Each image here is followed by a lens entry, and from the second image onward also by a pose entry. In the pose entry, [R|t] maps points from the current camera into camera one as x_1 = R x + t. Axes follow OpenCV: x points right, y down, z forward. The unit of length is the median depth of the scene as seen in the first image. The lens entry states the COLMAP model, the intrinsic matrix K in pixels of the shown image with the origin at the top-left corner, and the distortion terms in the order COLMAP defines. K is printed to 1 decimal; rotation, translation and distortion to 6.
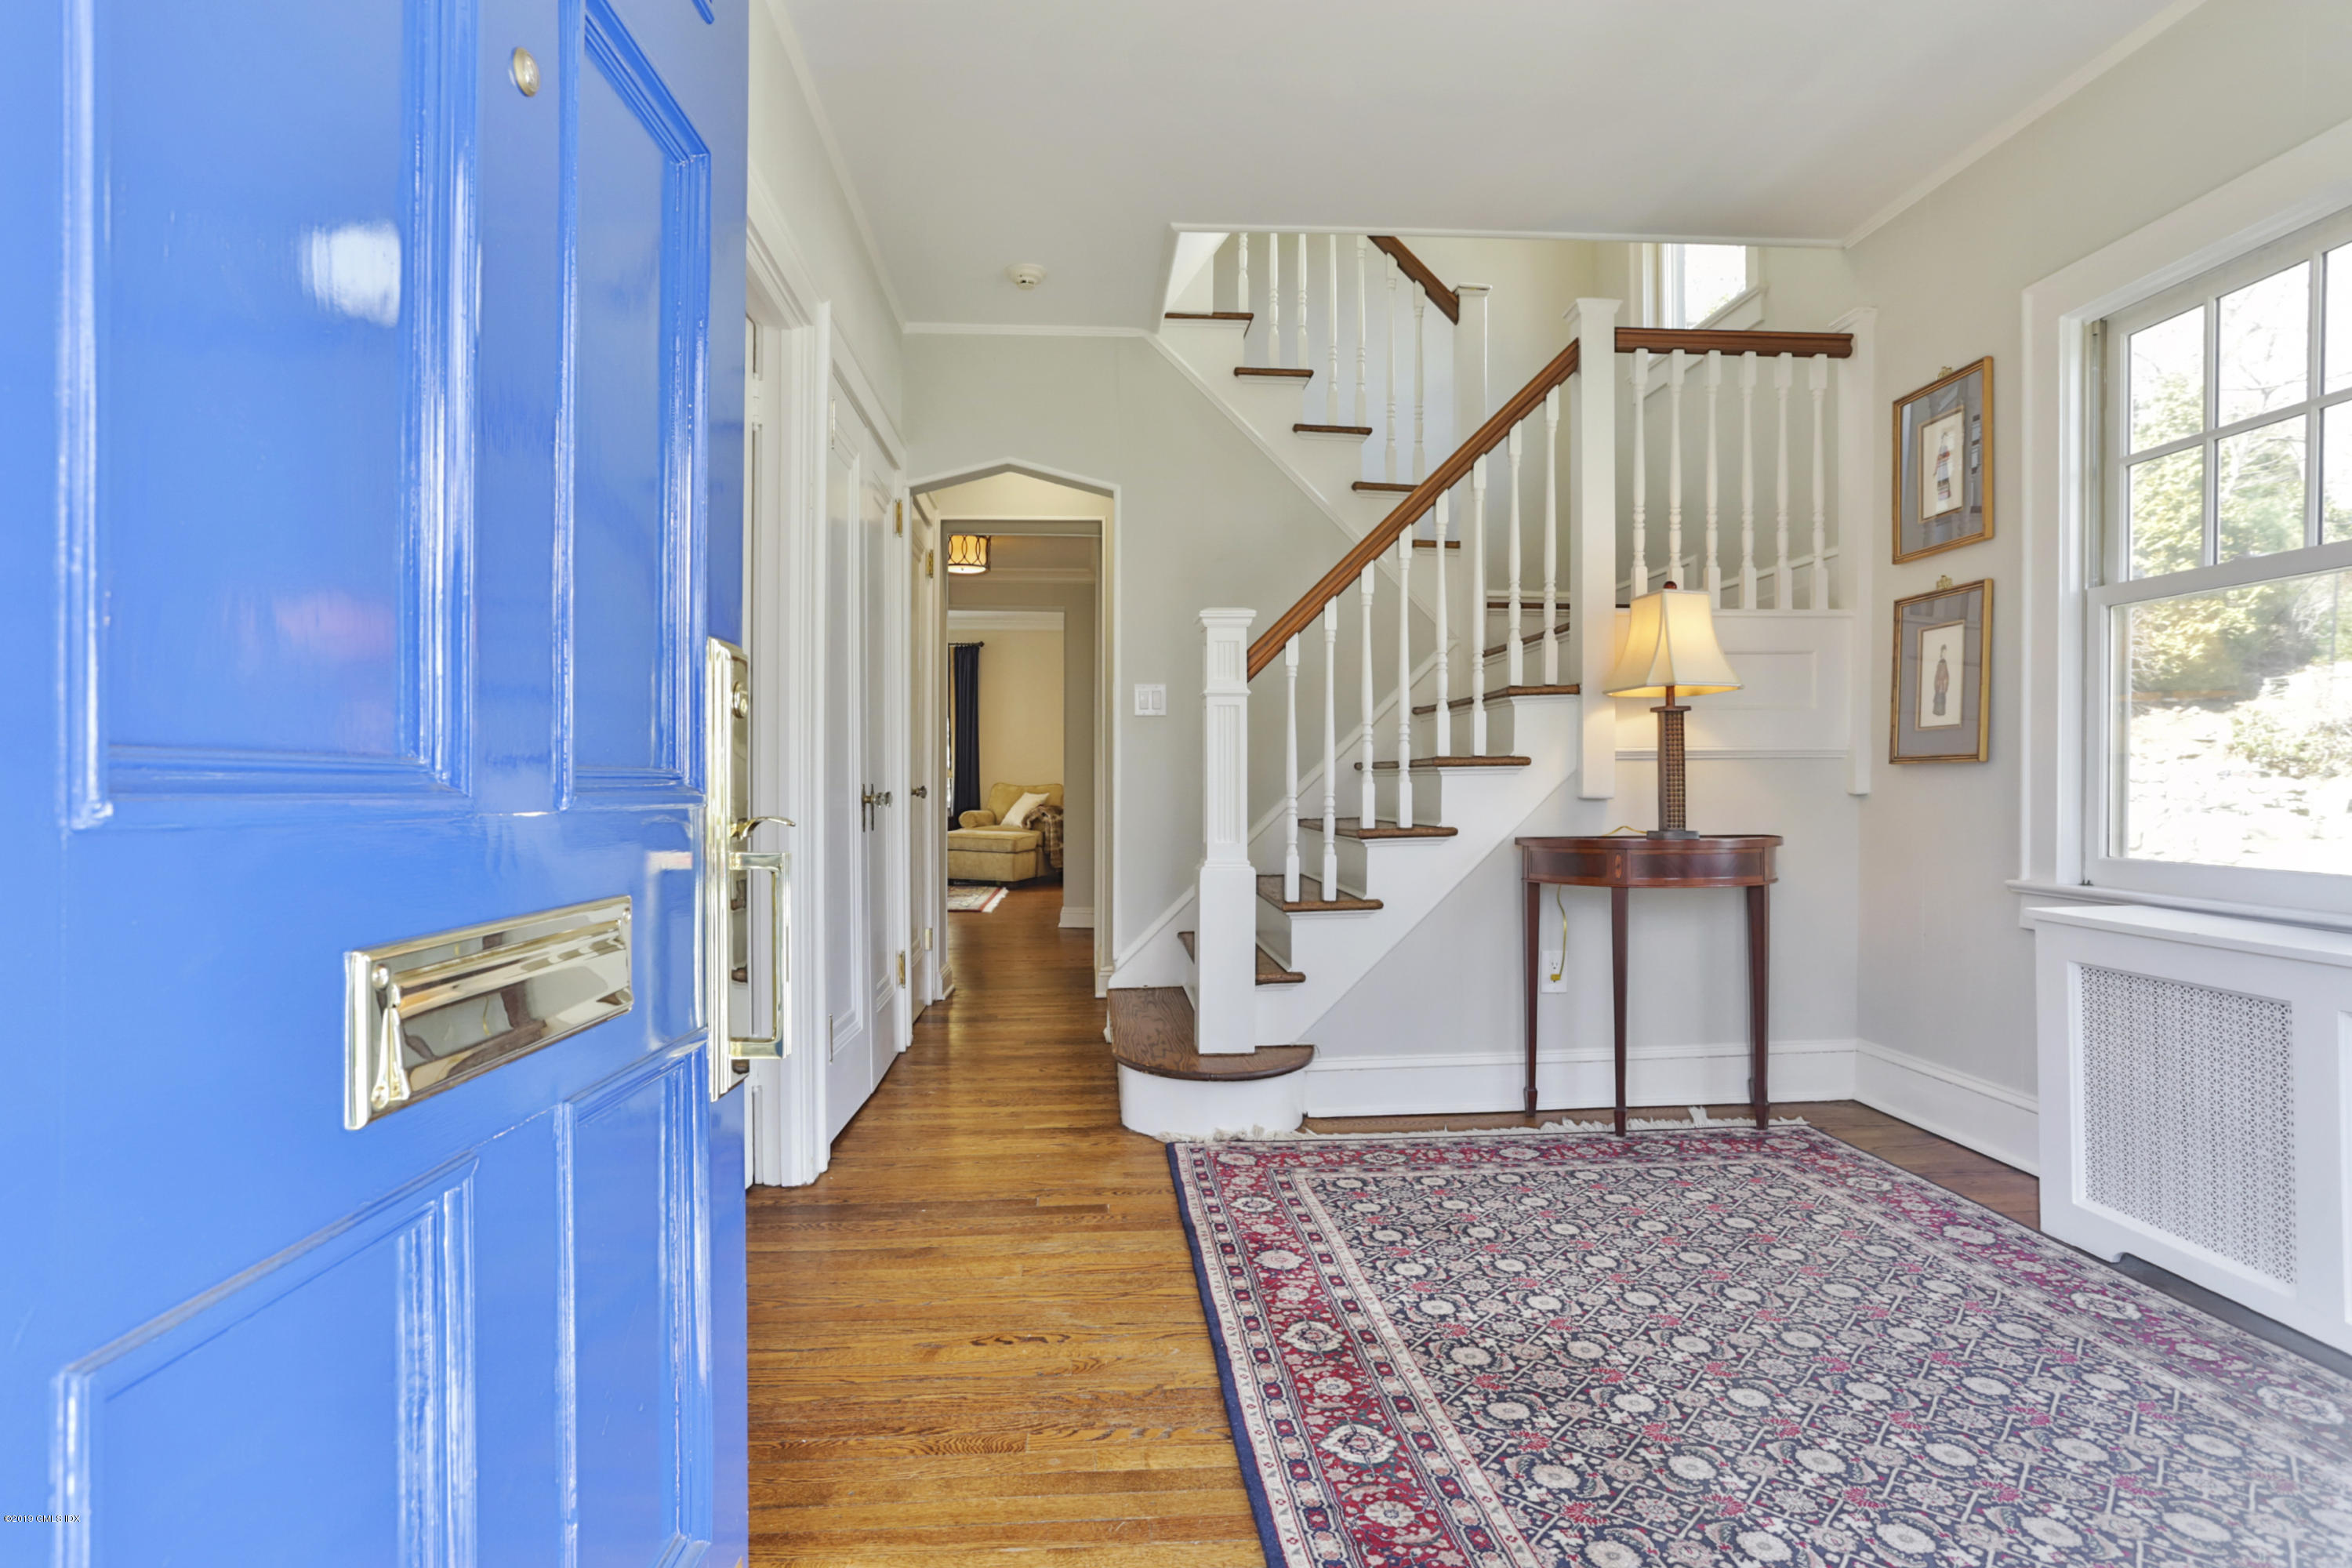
lens RADIAL K [[1209.9, 0, 1176.4], [0, 1209.9, 776.1], [0, 0, 1]] dist [-0.046424, 0.022069]
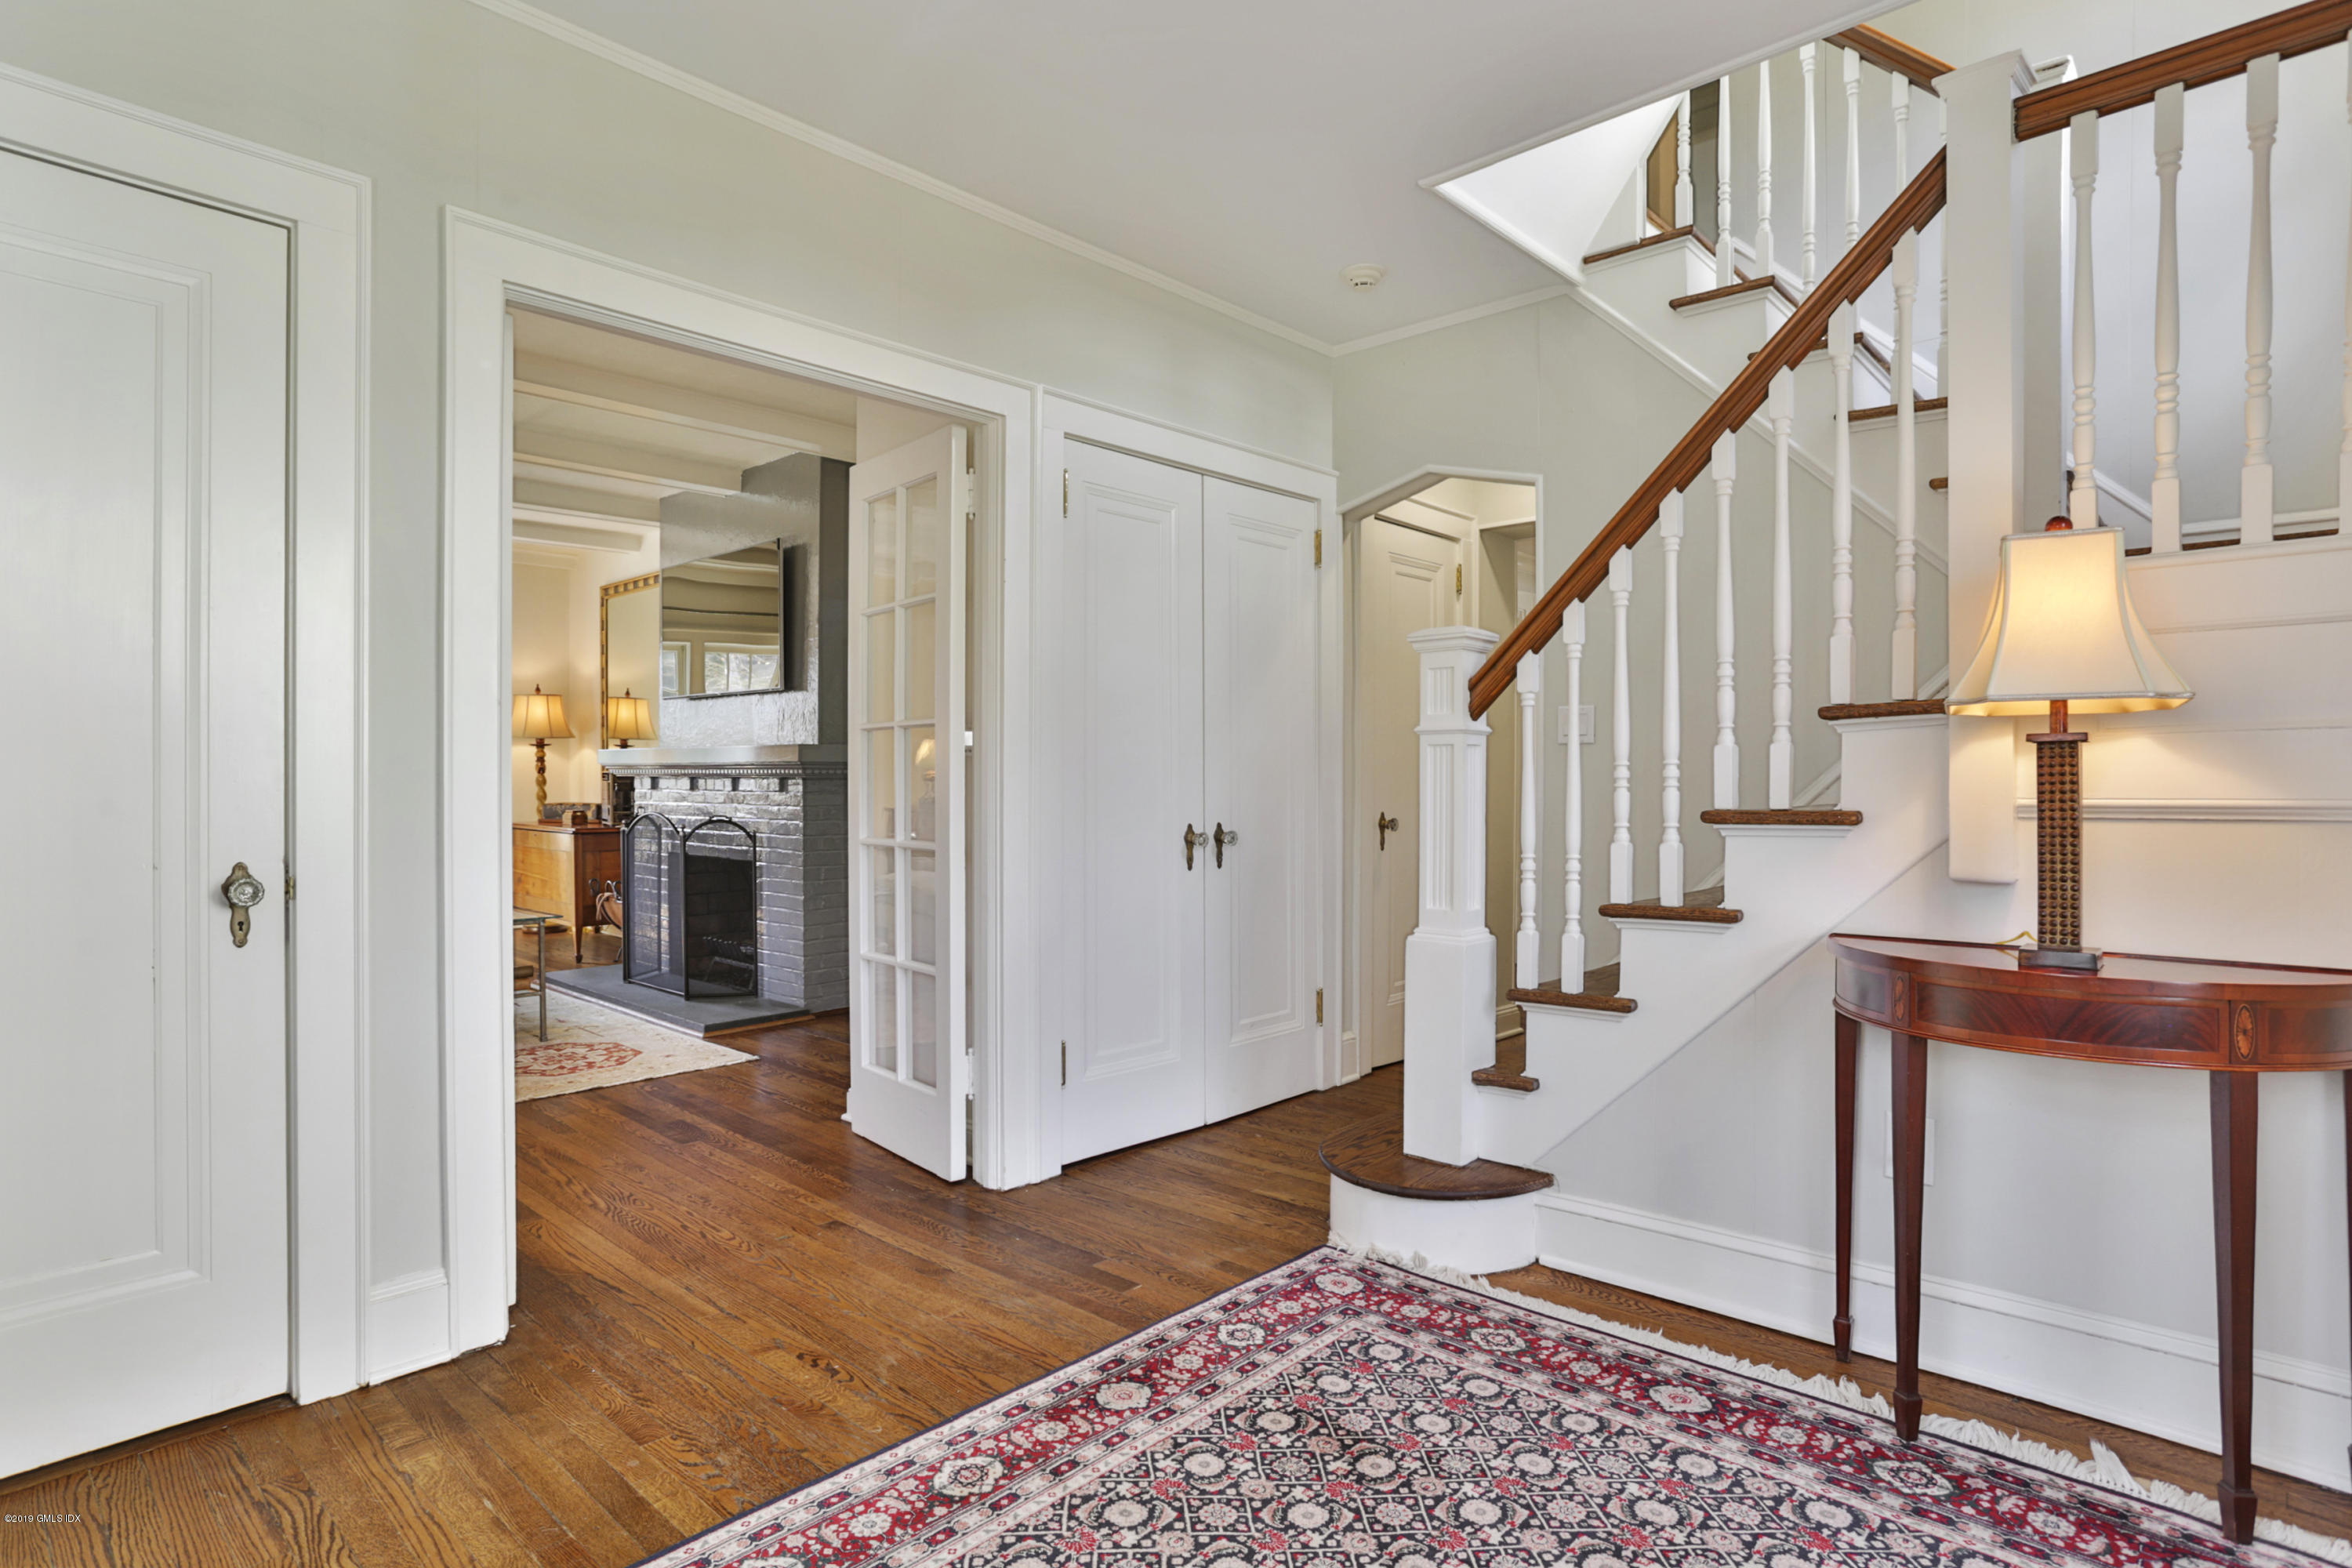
lens RADIAL K [[1209.9, 0, 1151.1], [0, 1209.9, 773.1], [0, 0, 1]] dist [-0.046424, 0.022069]
pose [[0.685316, -0.003707, -0.728237, 0.593985], [0.003458, 0.999992, -0.001836, -0.044517], [0.728238, -0.001260, 0.685323, 0.326034]]
